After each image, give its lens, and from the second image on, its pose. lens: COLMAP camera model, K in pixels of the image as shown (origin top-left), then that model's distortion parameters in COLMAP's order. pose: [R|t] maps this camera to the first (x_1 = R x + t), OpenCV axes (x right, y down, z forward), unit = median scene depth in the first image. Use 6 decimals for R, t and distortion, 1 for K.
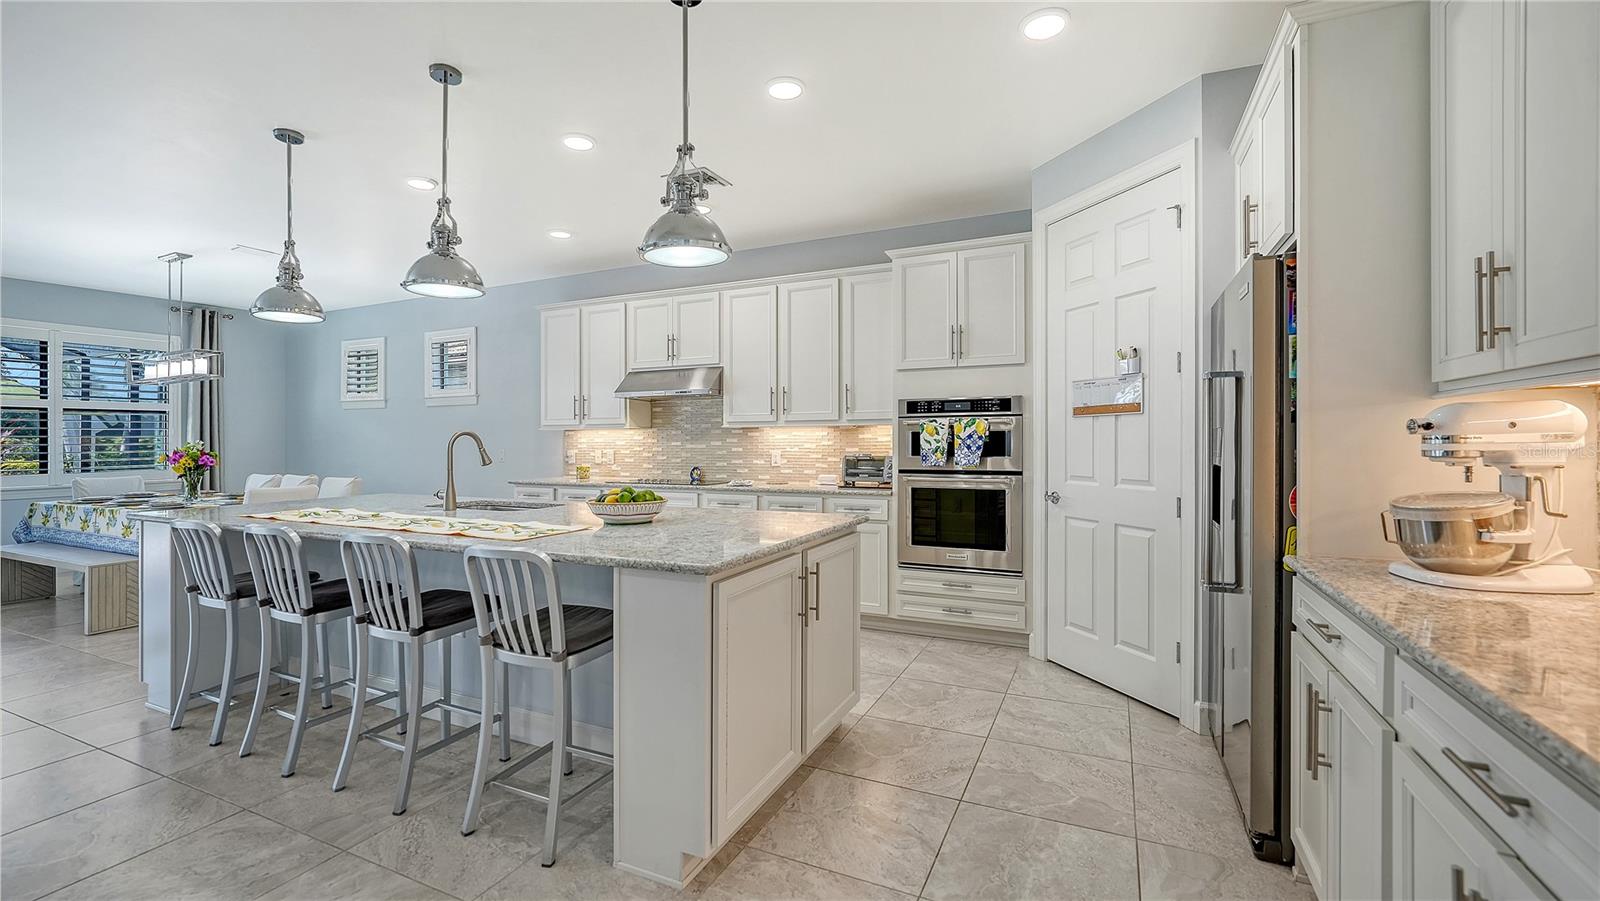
lens RADIAL K [[684.8, 0, 815.4], [0, 684.8, 455.3], [0, 0, 1]] dist [-0.001266, 0.000406]
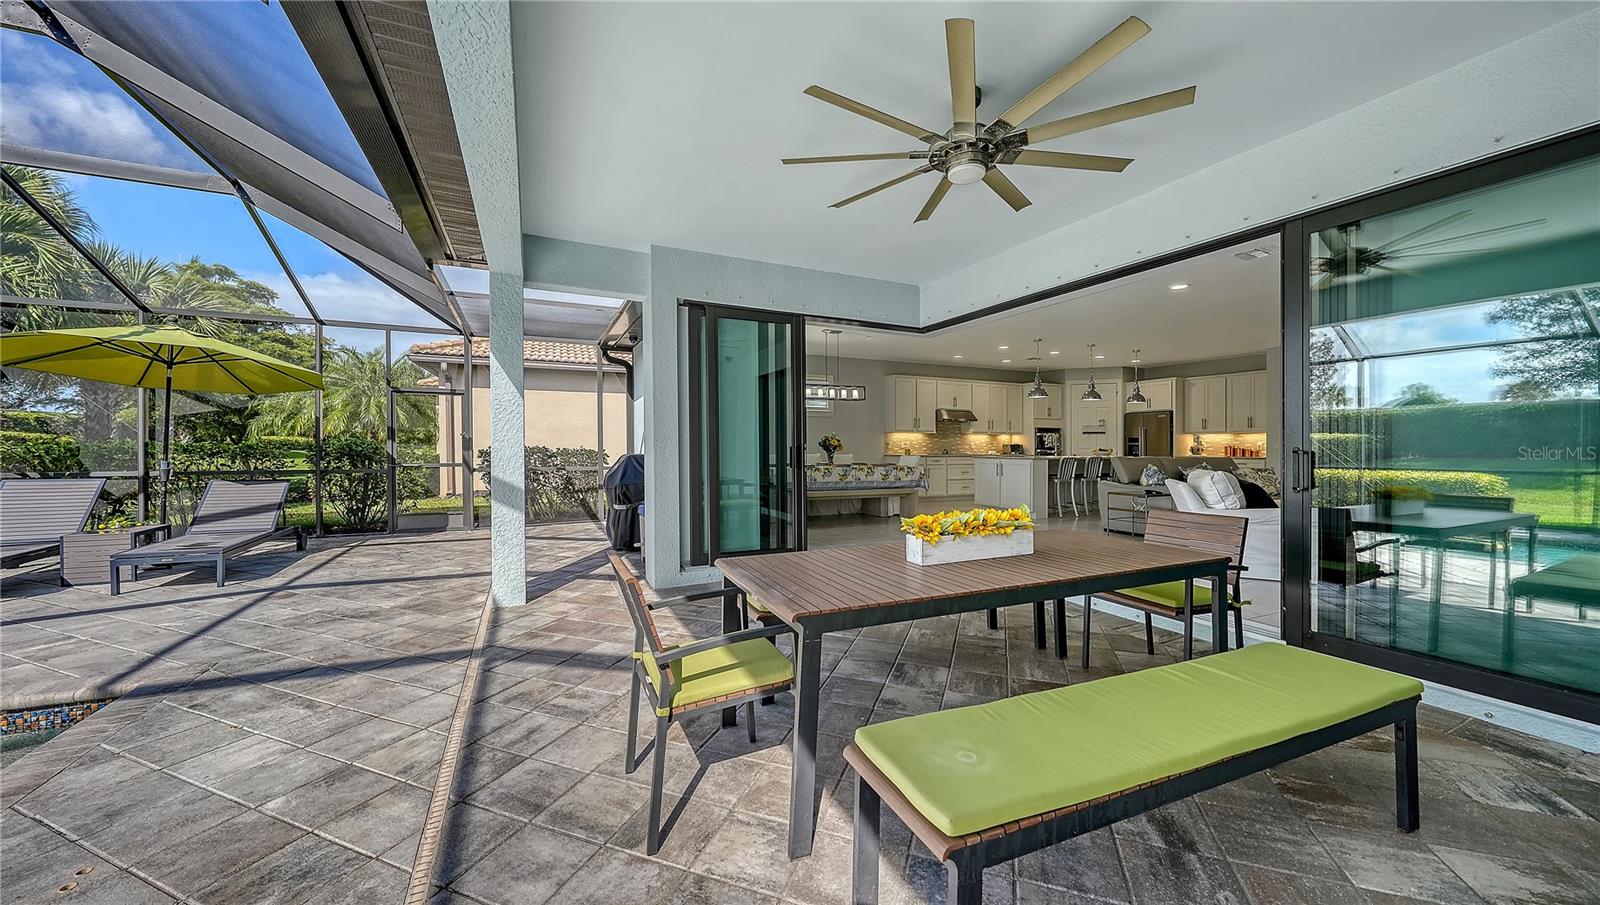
lens RADIAL K [[568.0, 0, 794.2], [0, 568.0, 444.3], [0, 0, 1]] dist [-0.000579, -0.000042]
pose [[0.657952, 0.013866, 0.752932, -2.848123], [0.005223, 0.999722, -0.022975, 0.061678], [-0.753042, 0.019049, 0.657697, 0.073706]]
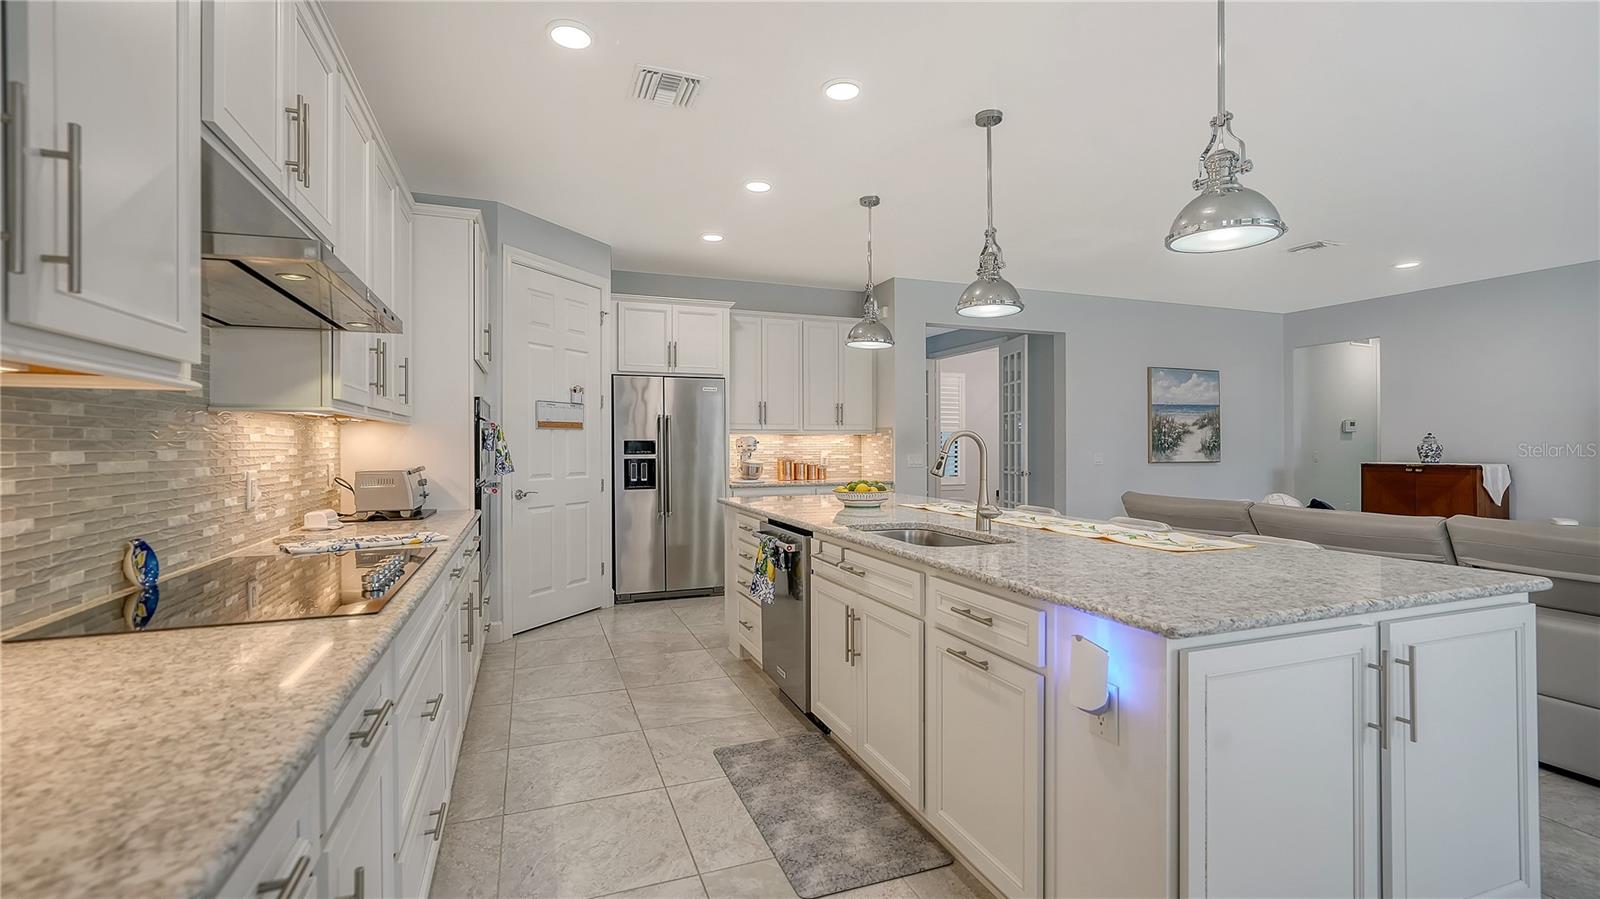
lens RADIAL K [[684.8, 0, 814.7], [0, 684.8, 441.5], [0, 0, 1]] dist [-0.001266, 0.000406]
pose [[-0.721256, 0.008700, 0.692614, -0.764192], [0.020509, 0.999751, 0.008798, -0.029791], [-0.692365, 0.020550, -0.721255, 1.376488]]
